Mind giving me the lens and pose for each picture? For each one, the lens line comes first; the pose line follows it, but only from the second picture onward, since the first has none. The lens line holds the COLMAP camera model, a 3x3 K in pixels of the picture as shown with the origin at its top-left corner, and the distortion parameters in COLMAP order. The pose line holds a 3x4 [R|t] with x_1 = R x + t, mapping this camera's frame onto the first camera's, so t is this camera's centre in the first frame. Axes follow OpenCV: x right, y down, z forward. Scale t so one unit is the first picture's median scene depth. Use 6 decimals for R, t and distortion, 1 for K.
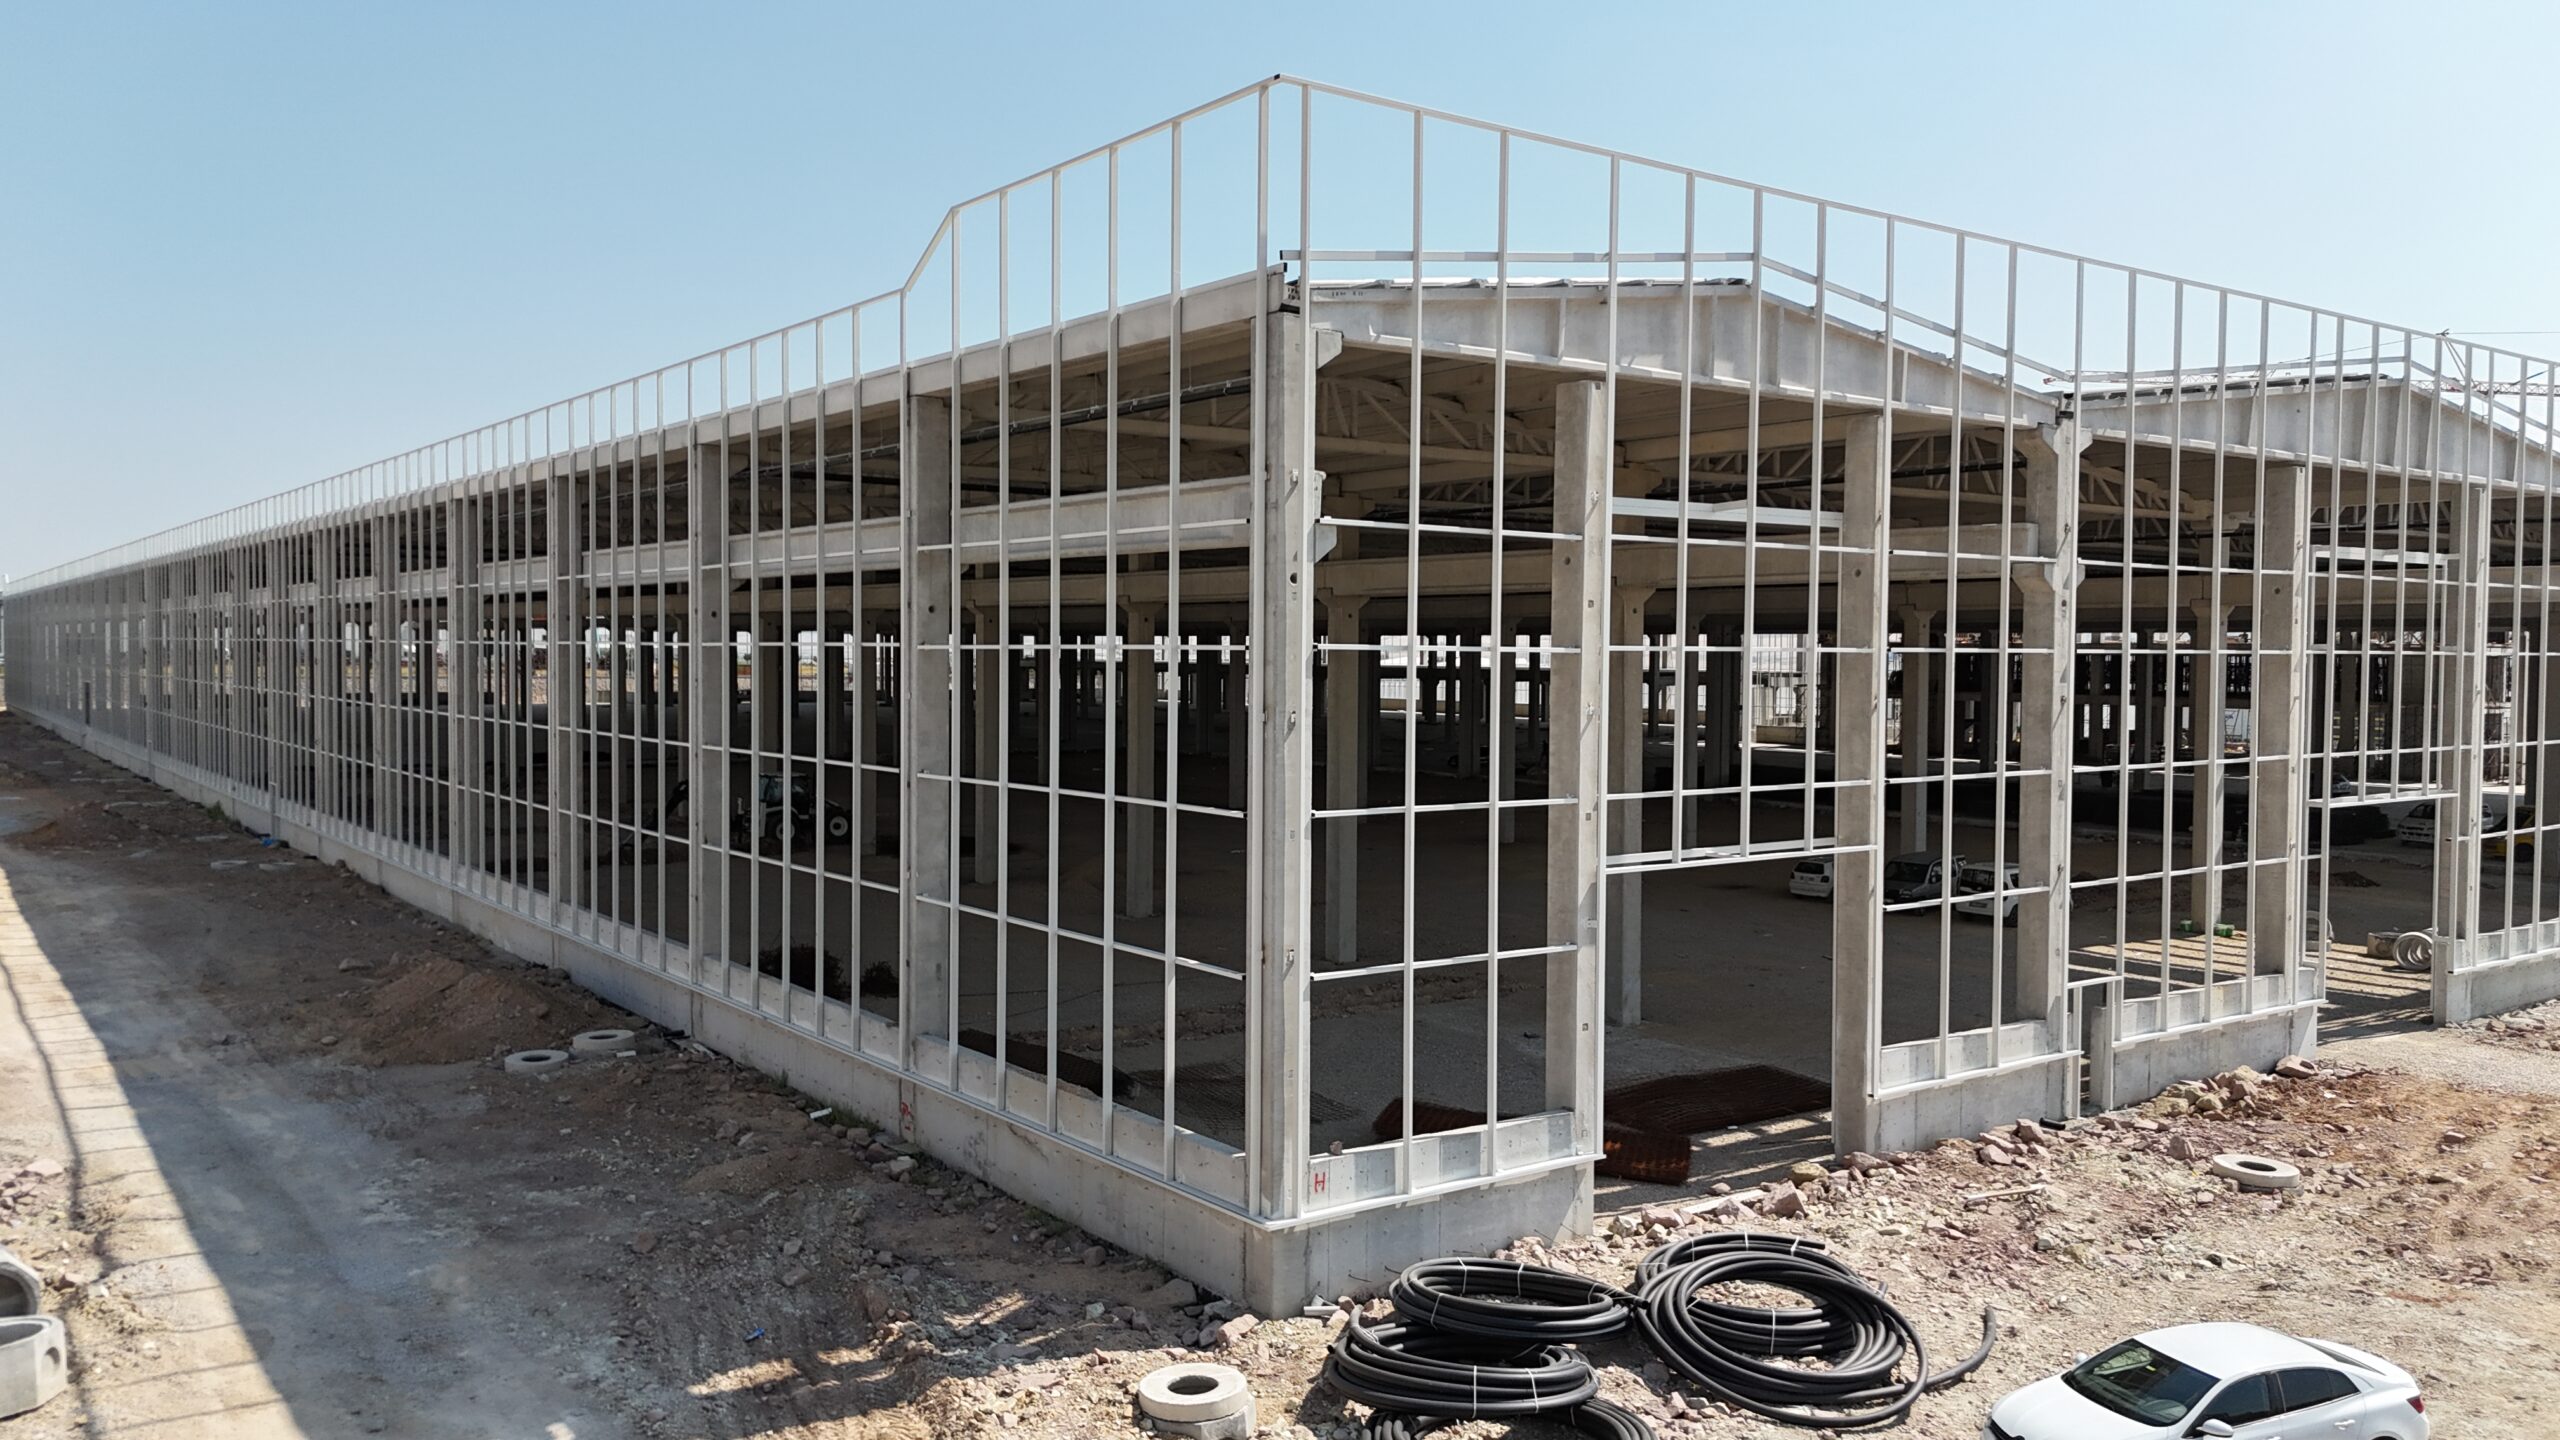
lens RADIAL K [[1886.9, 0, 1273.1], [0, 1886.9, 709.3], [0, 0, 1]] dist [0.088028, -0.087057]
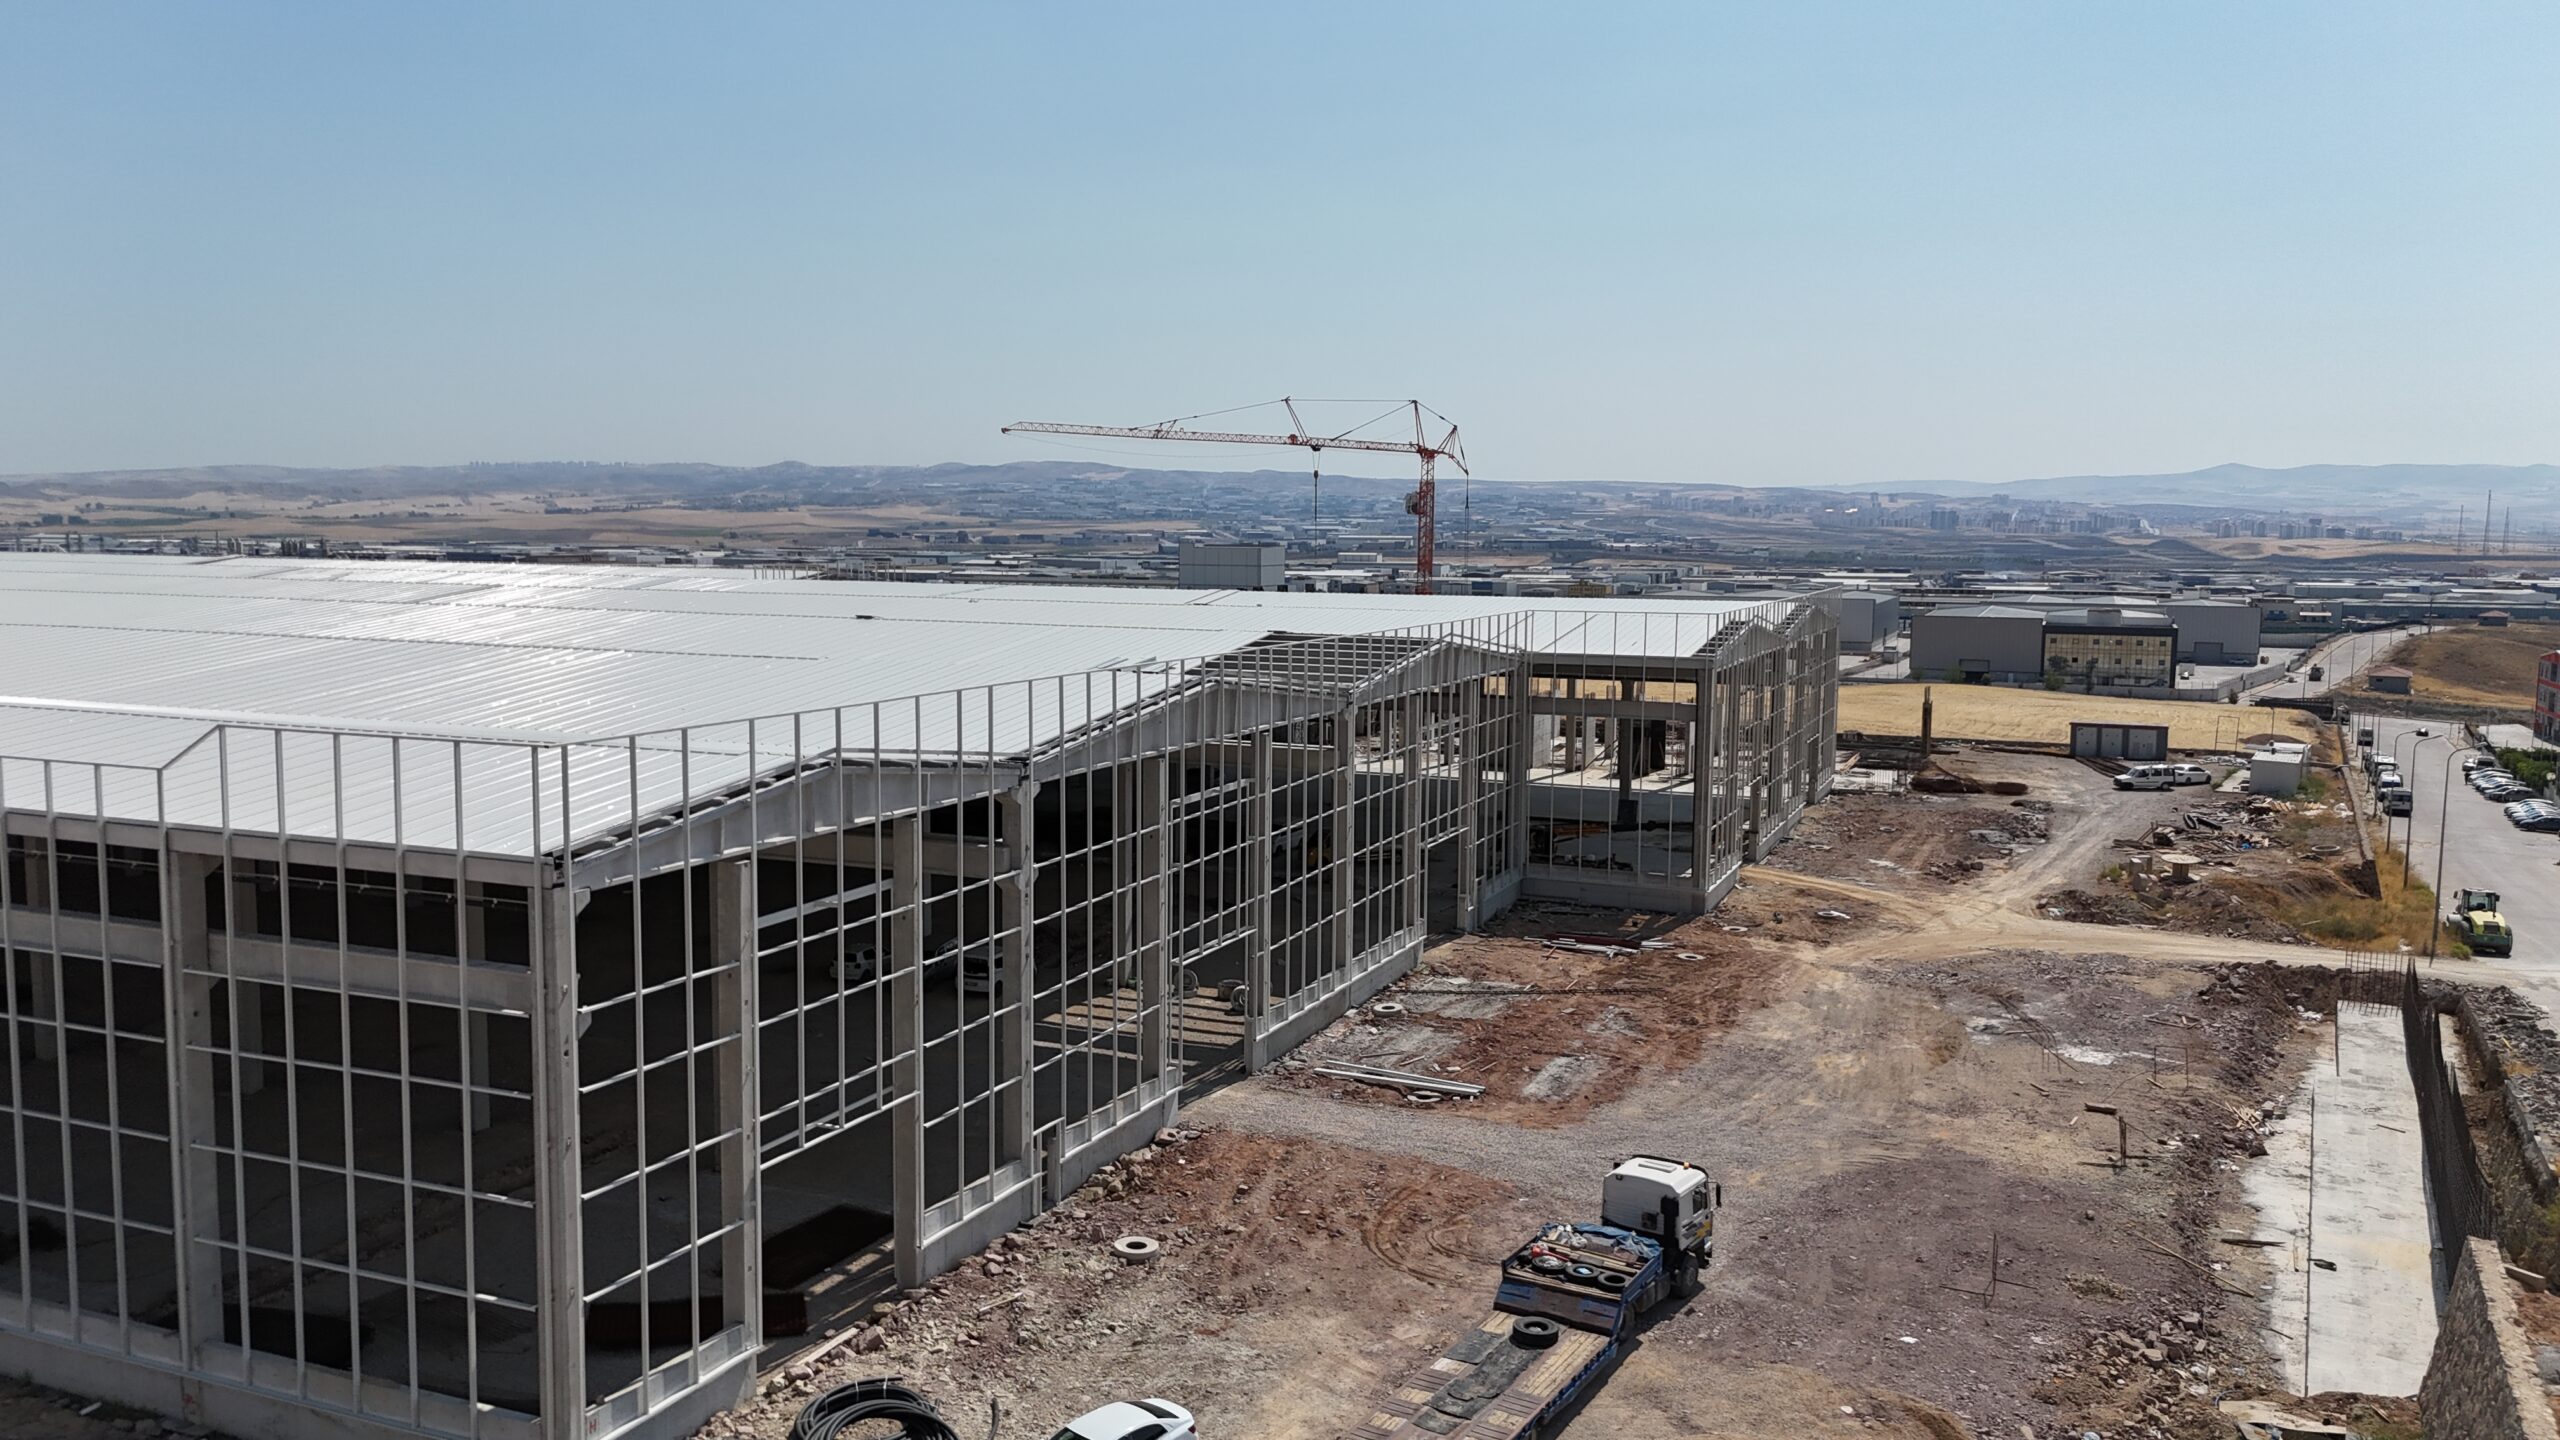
lens RADIAL K [[1886.9, 0, 1273.1], [0, 1886.9, 709.3], [0, 0, 1]] dist [0.088028, -0.087057]
pose [[0.866185, -0.049603, 0.497256, -0.182265], [0.016497, 0.997357, 0.070755, -0.327655], [-0.499452, -0.053083, 0.864714, -0.453787]]
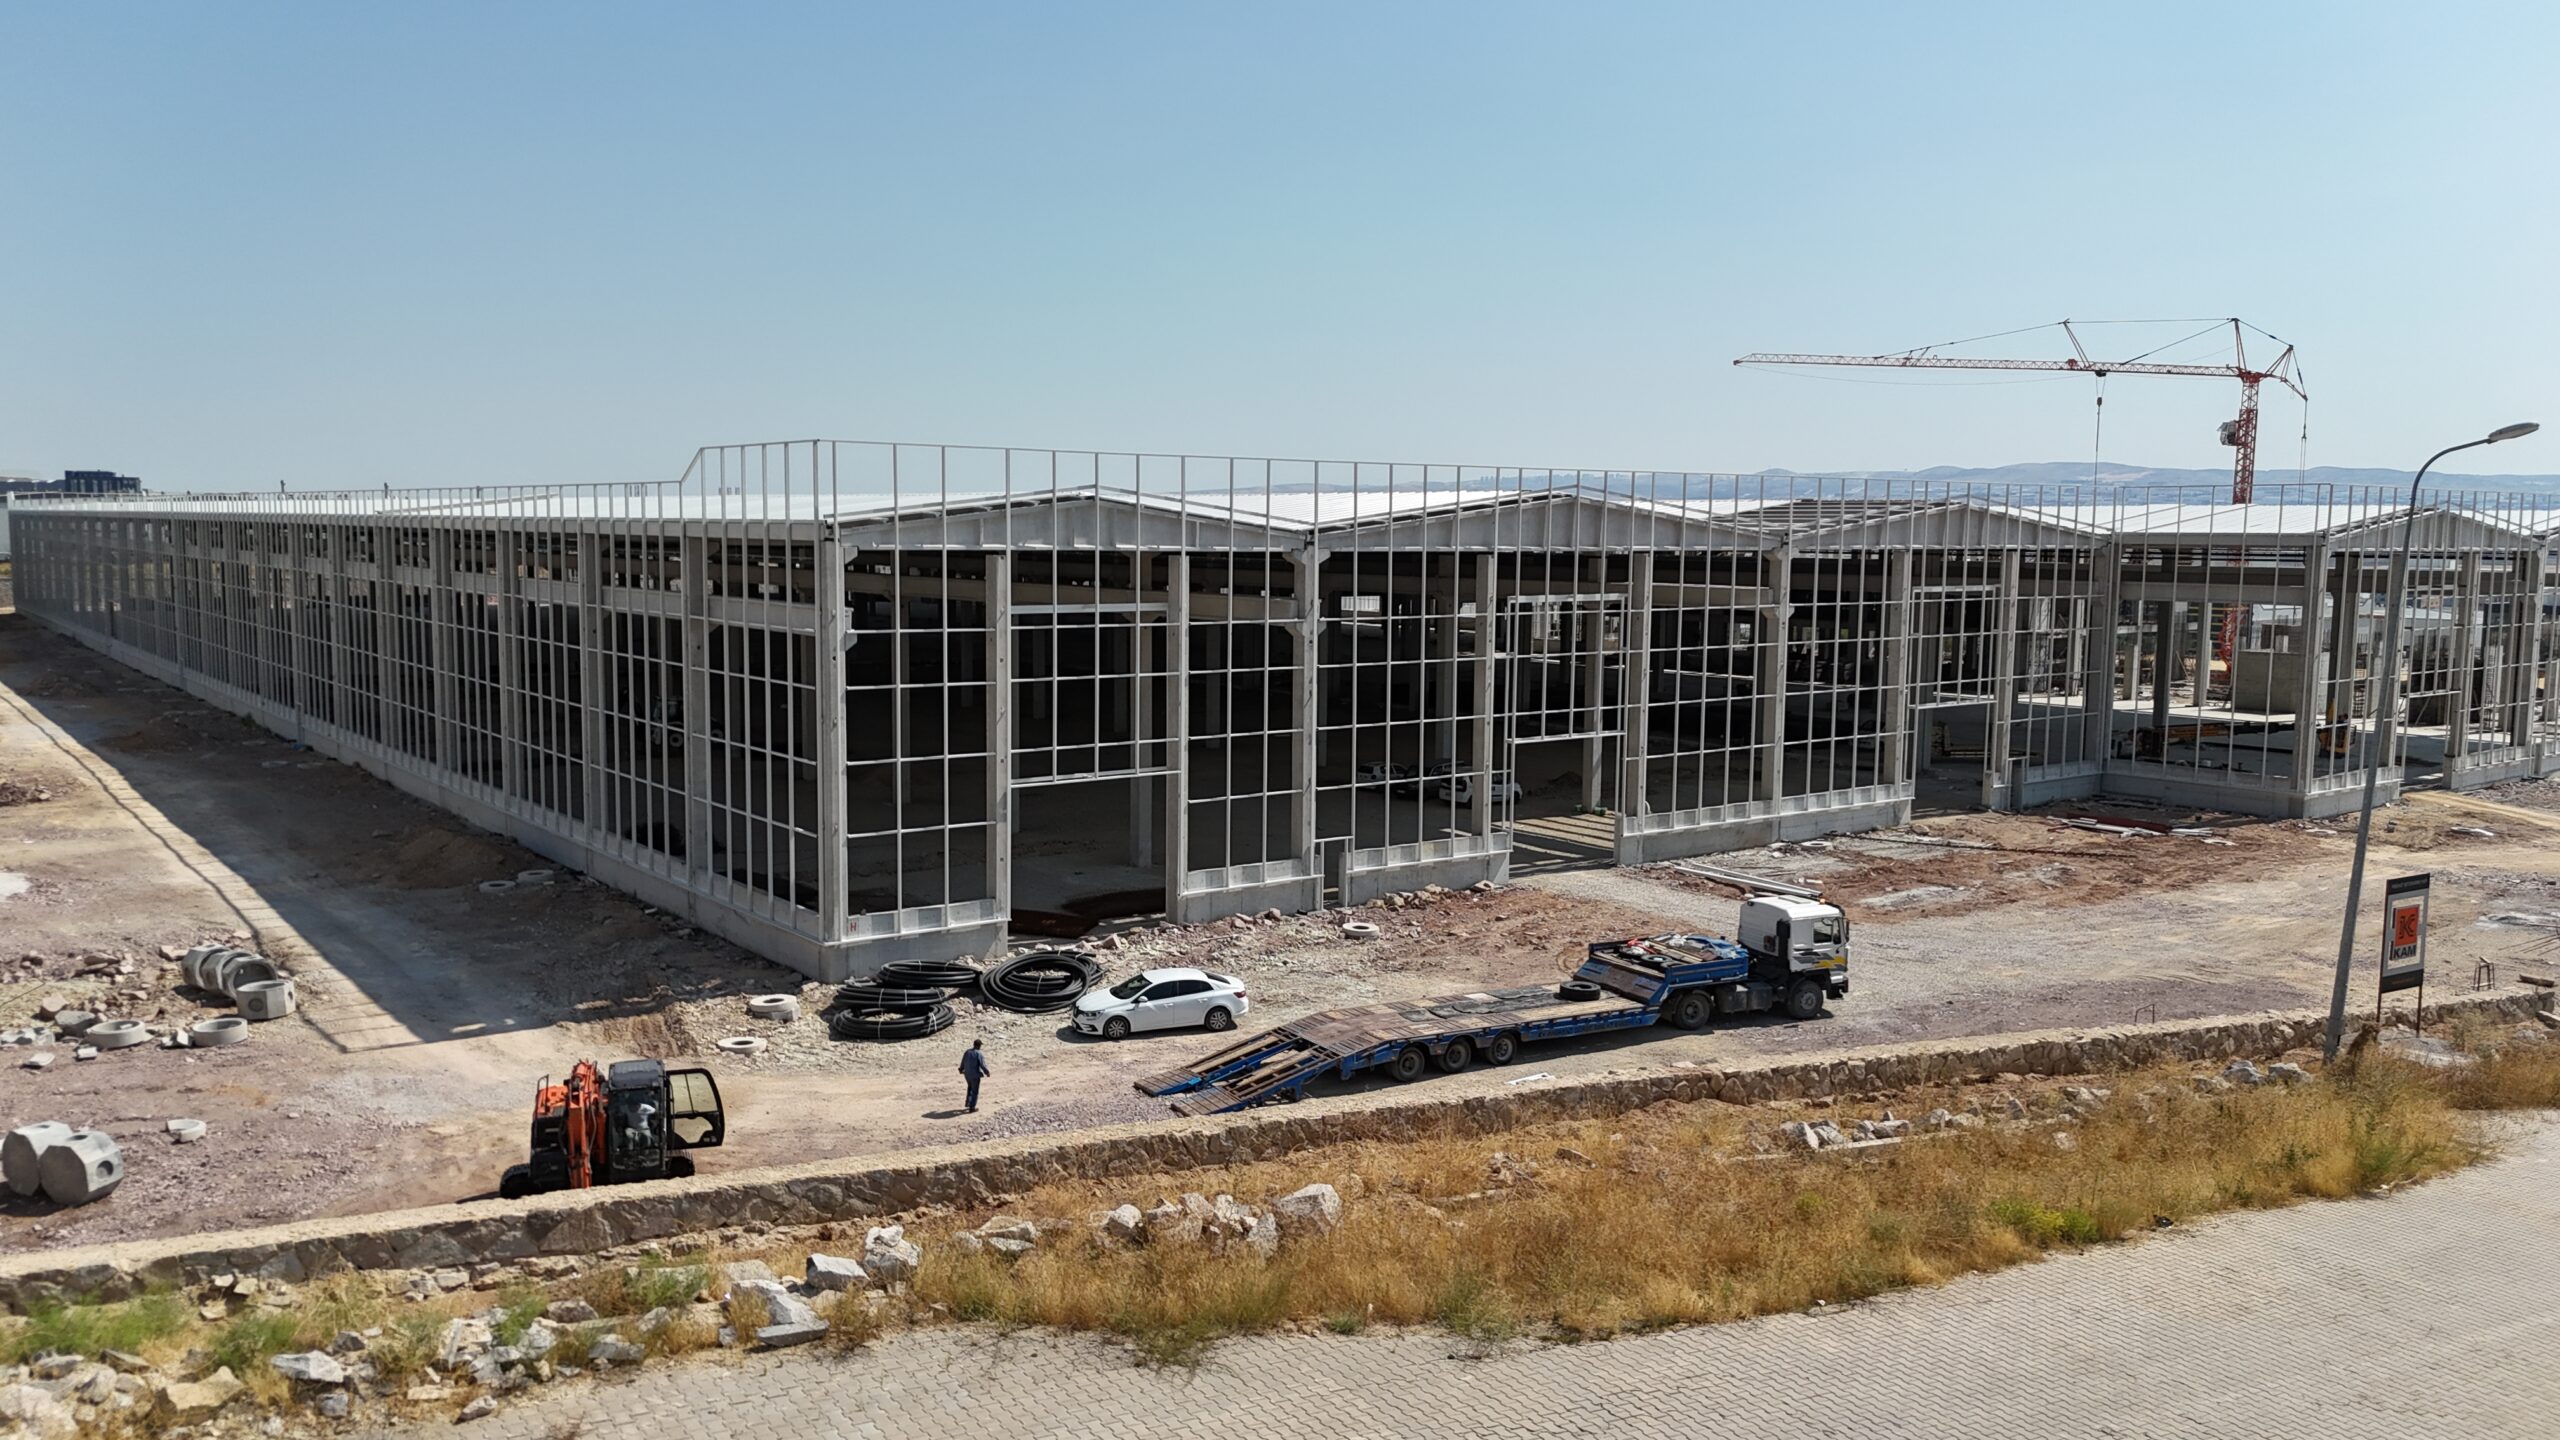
lens RADIAL K [[1893.3, 0, 1276.7], [0, 1893.3, 712.1], [0, 0, 1]] dist [0.066814, -0.064020]
pose [[0.999783, 0.001211, 0.020792, 0.354501], [-0.002565, 0.997866, 0.065237, -0.111862], [-0.020668, -0.065276, 0.997653, -0.912890]]
